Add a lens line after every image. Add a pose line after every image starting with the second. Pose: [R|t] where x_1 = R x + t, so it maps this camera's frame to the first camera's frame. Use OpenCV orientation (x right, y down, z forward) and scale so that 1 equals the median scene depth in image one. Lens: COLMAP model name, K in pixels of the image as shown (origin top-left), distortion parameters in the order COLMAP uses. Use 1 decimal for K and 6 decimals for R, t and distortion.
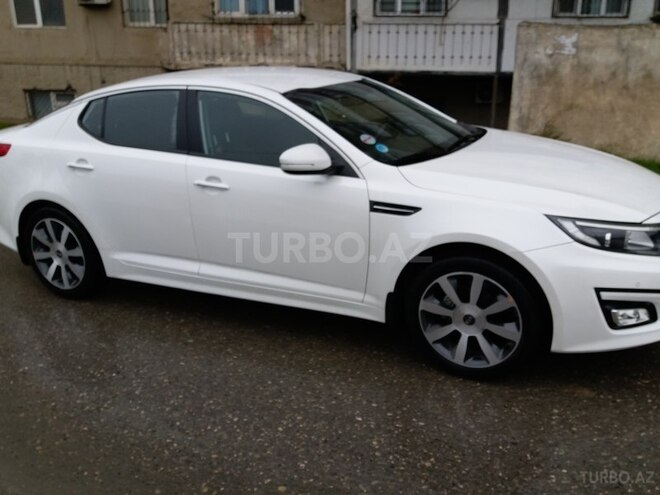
lens RADIAL K [[613.4, 0, 330.0], [0, 613.4, 247.5], [0, 0, 1]] dist [0.108285, -0.196534]
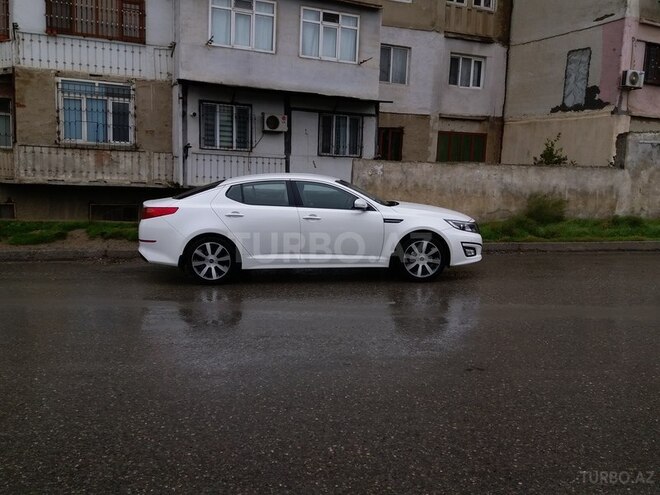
lens RADIAL K [[613.4, 0, 330.0], [0, 613.4, 247.5], [0, 0, 1]] dist [0.108285, -0.196534]
pose [[0.884017, -0.028480, 0.466586, -0.325921], [0.120940, 0.978093, -0.169436, 0.110518], [-0.451539, 0.206213, 0.868095, -0.278811]]
